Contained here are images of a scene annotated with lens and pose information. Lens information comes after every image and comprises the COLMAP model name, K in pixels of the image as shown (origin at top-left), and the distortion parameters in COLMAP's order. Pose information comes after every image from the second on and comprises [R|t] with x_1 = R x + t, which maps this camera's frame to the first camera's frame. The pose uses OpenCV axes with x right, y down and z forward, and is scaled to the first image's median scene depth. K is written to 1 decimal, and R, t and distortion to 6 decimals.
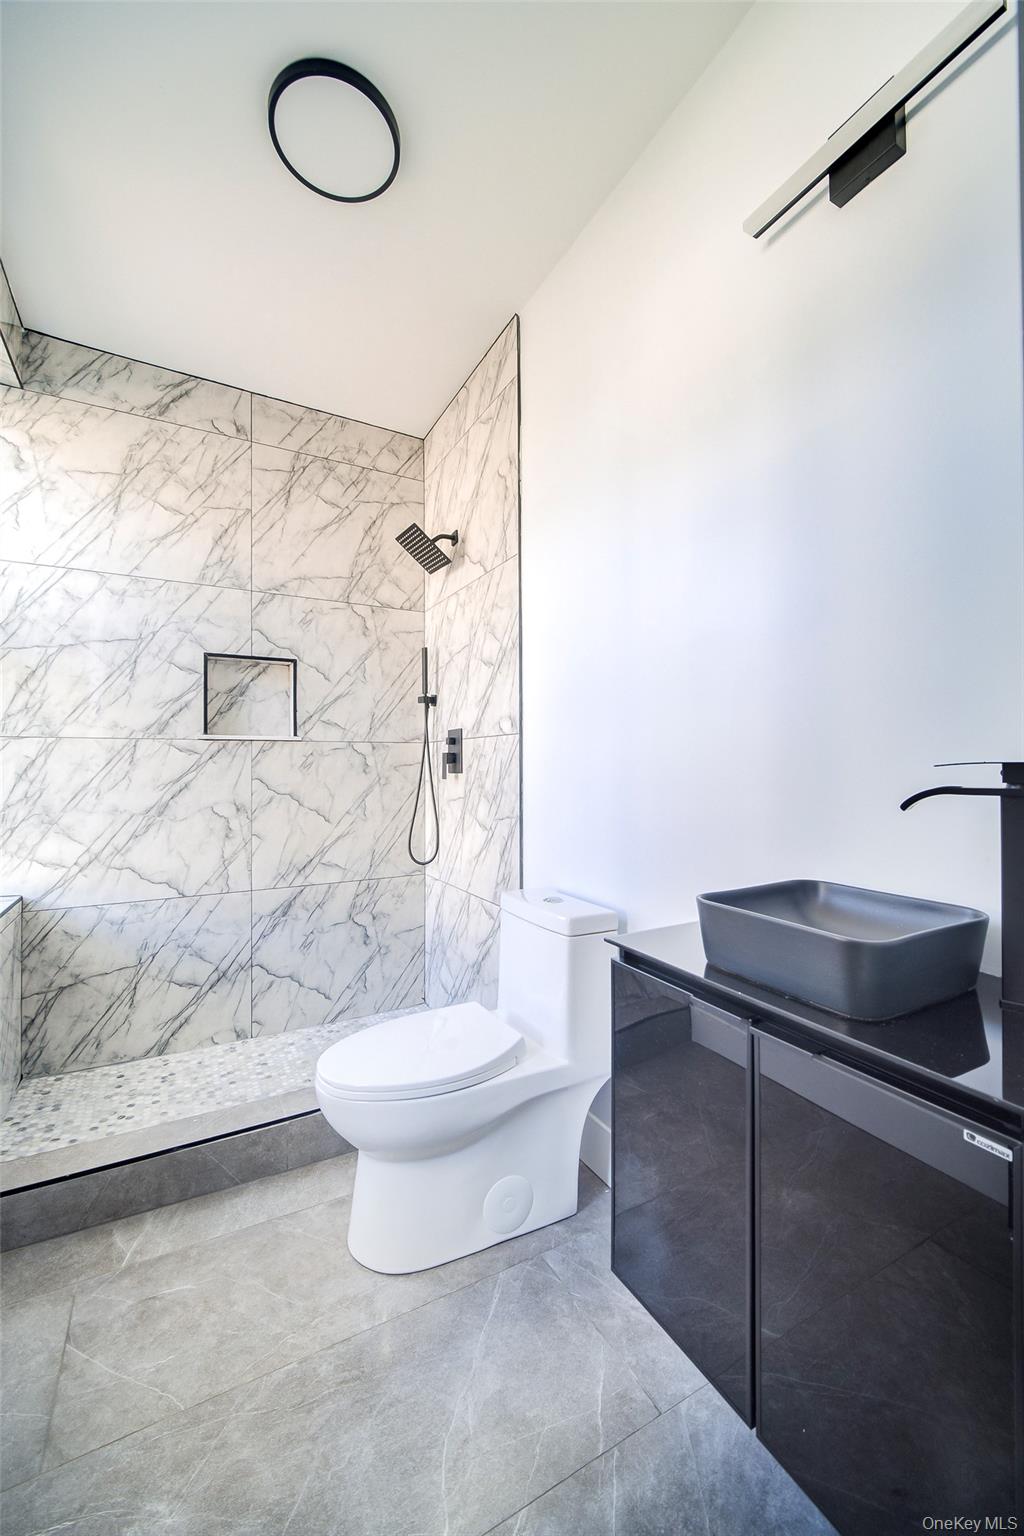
lens RADIAL K [[605.2, 0, 514.8], [0, 605.2, 760.9], [0, 0, 1]] dist [0.002490, -0.007263]
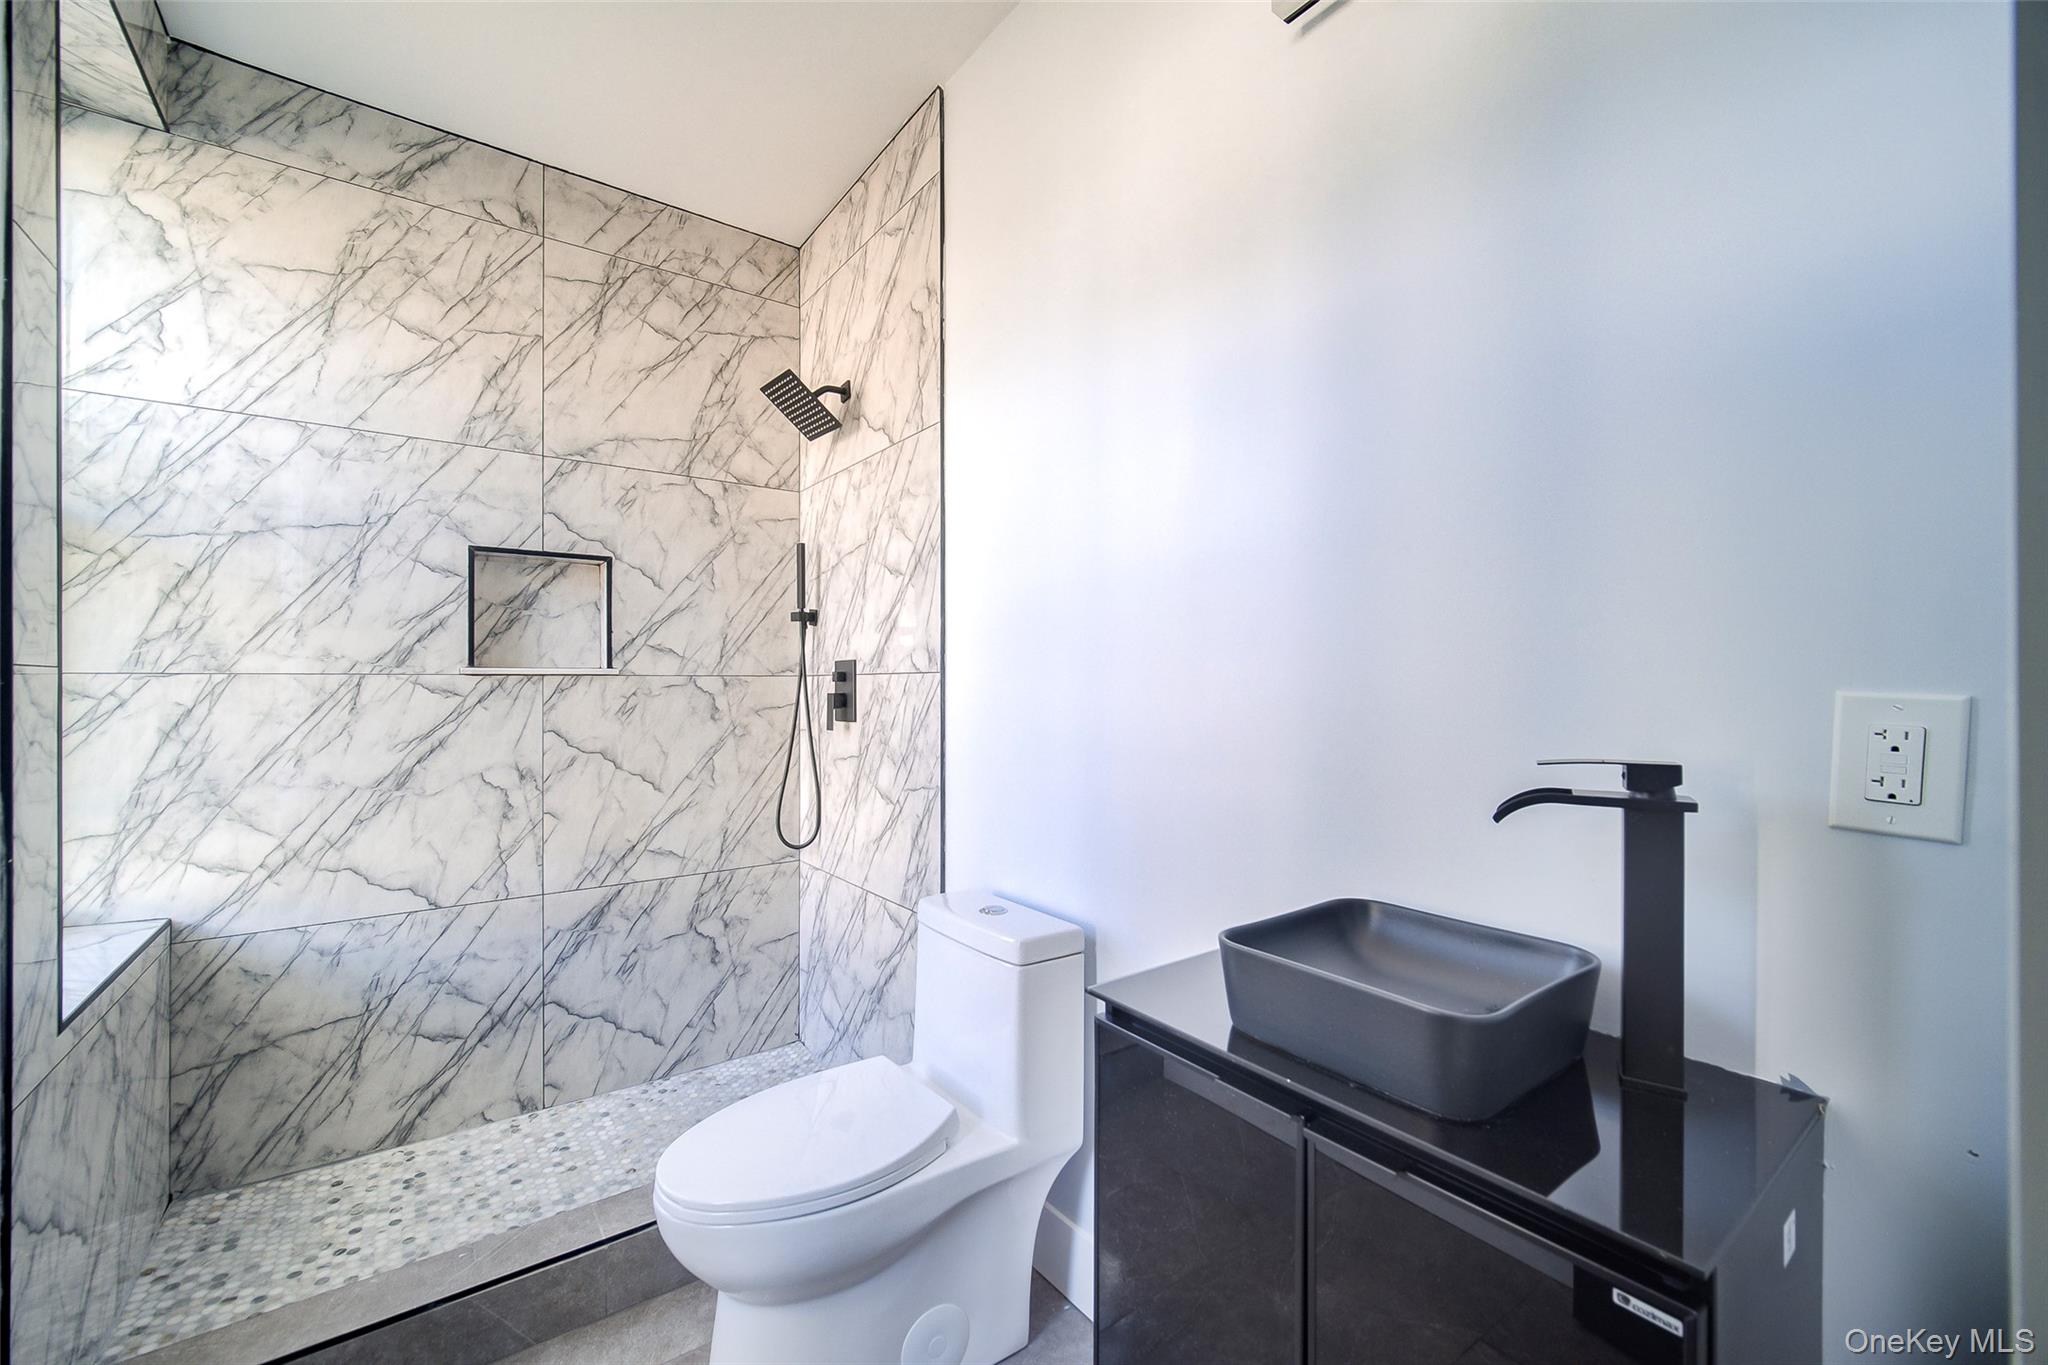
lens RADIAL K [[810.1, 0, 1007.0], [0, 810.1, 683.0], [0, 0, 1]] dist [-0.006632, 0.000148]
pose [[0.992352, 0.002804, 0.123411, -0.029315], [-0.003581, 0.999975, 0.006075, -0.034089], [-0.123391, -0.006470, 0.992337, 0.031569]]
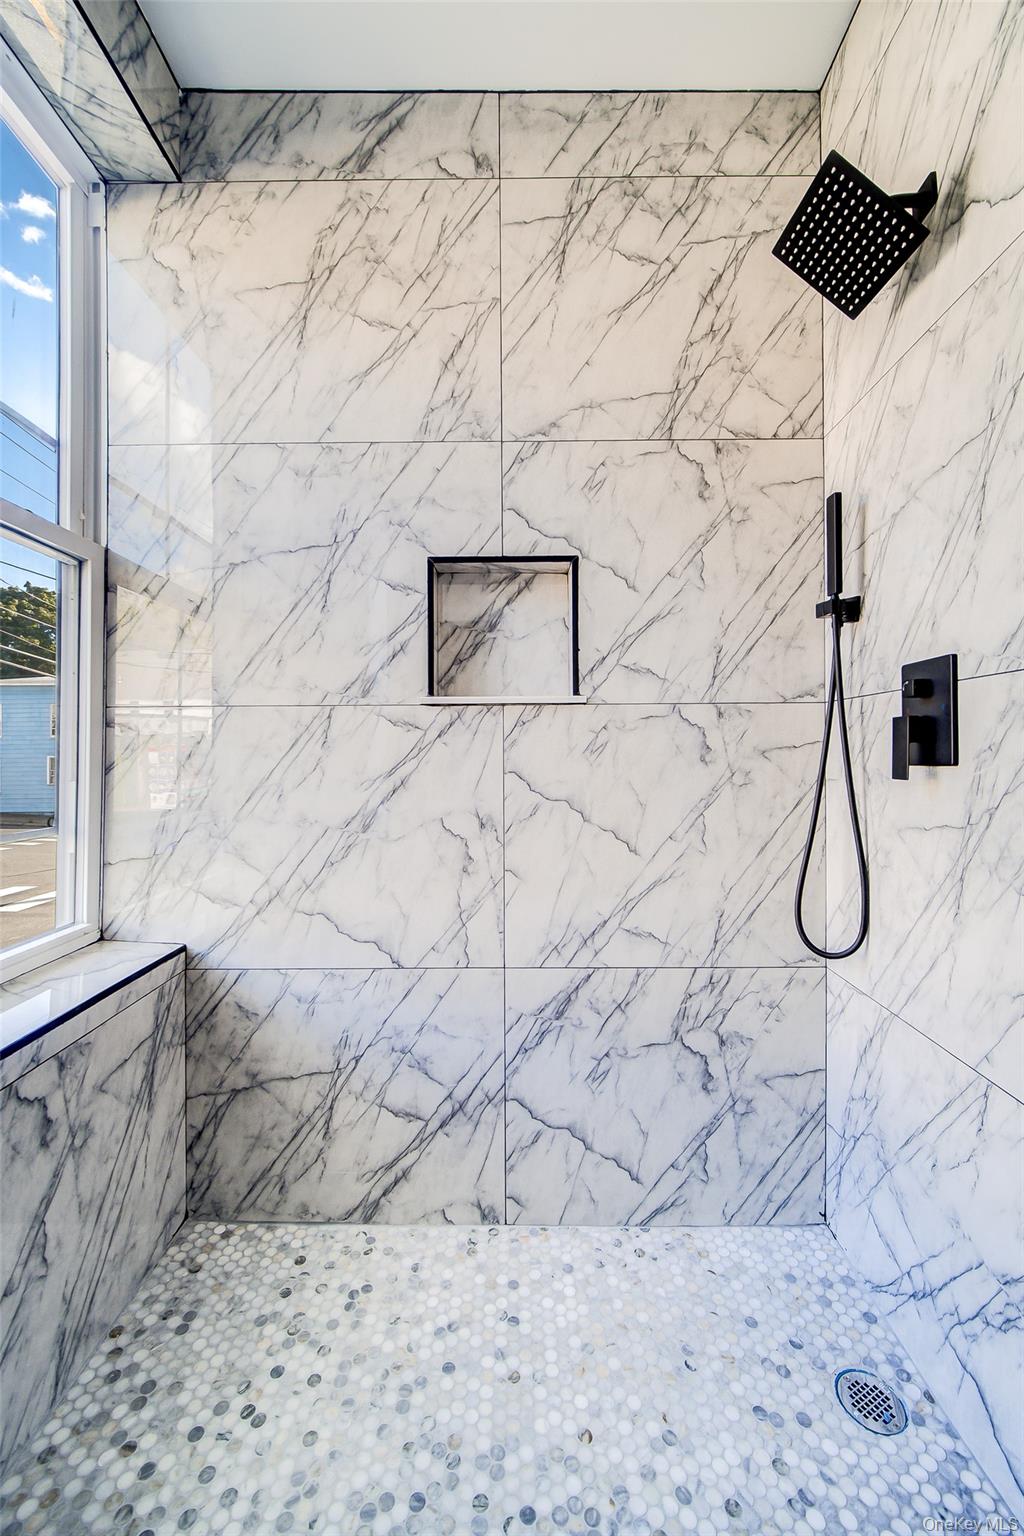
lens RADIAL K [[610.6, 0, 517.7], [0, 610.6, 750.4], [0, 0, 1]] dist [-0.004108, -0.000158]
pose [[0.871630, -0.001662, -0.490162, -0.149472], [0.005078, 0.999971, 0.005640, 0.006405], [0.490138, -0.007405, 0.871613, 0.534615]]
